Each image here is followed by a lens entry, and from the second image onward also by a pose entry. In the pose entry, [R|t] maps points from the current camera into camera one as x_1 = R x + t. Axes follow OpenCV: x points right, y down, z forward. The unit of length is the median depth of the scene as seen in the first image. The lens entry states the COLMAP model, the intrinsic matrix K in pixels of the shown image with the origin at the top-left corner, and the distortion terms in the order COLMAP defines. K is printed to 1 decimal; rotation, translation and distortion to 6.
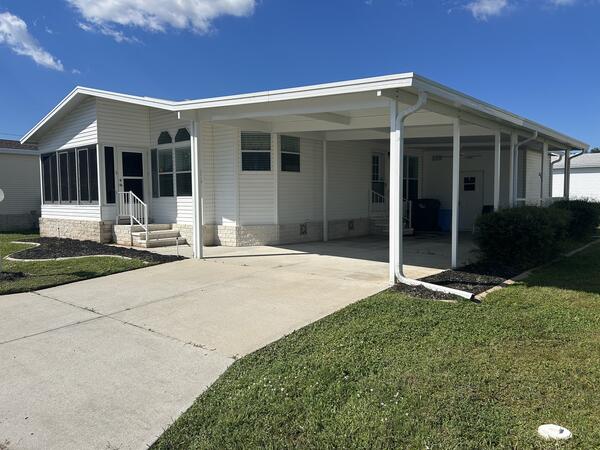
lens RADIAL K [[449.6, 0, 300.0], [0, 449.6, 225.0], [0, 0, 1]] dist [0.041536, -0.009044]
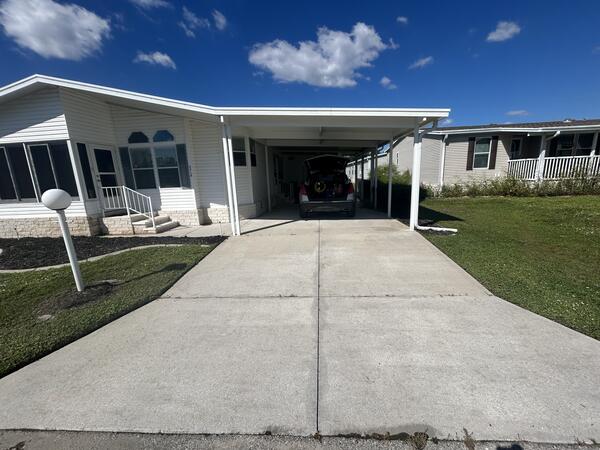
lens RADIAL K [[242.5, 0, 300.0], [0, 242.5, 225.0], [0, 0, 1]] dist [-0.001198, 0.000637]
pose [[0.804305, -0.144069, 0.576487, -0.367019], [0.072841, 0.986751, 0.144972, -0.033286], [-0.589735, -0.074610, 0.804143, 0.251749]]
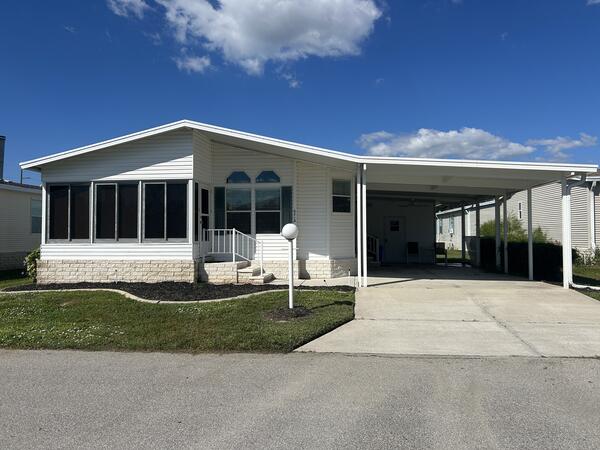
lens RADIAL K [[449.6, 0, 300.0], [0, 449.6, 225.0], [0, 0, 1]] dist [0.041536, -0.009044]
pose [[0.829338, 0.016363, 0.558508, -0.778614], [0.032356, 0.996487, -0.077241, -0.000705], [-0.557810, 0.082130, 0.825895, 0.085374]]
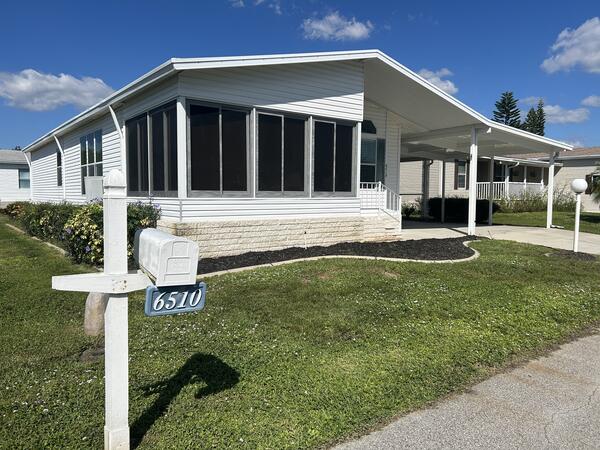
lens RADIAL K [[449.6, 0, 300.0], [0, 449.6, 225.0], [0, 0, 1]] dist [0.041536, -0.009044]
pose [[0.202923, -0.059388, 0.977392, -1.255829], [0.051003, 0.997445, 0.050018, -0.039659], [-0.977866, 0.039701, 0.205433, 0.933824]]
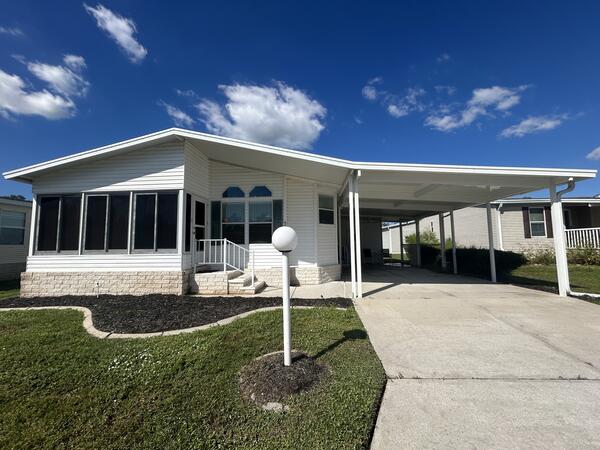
lens RADIAL K [[242.5, 0, 300.0], [0, 242.5, 225.0], [0, 0, 1]] dist [-0.001198, 0.000637]
pose [[0.791892, 0.044716, 0.609022, -0.551046], [0.045067, 0.990316, -0.131311, -0.025277], [-0.608996, 0.131431, 0.782208, 0.448523]]
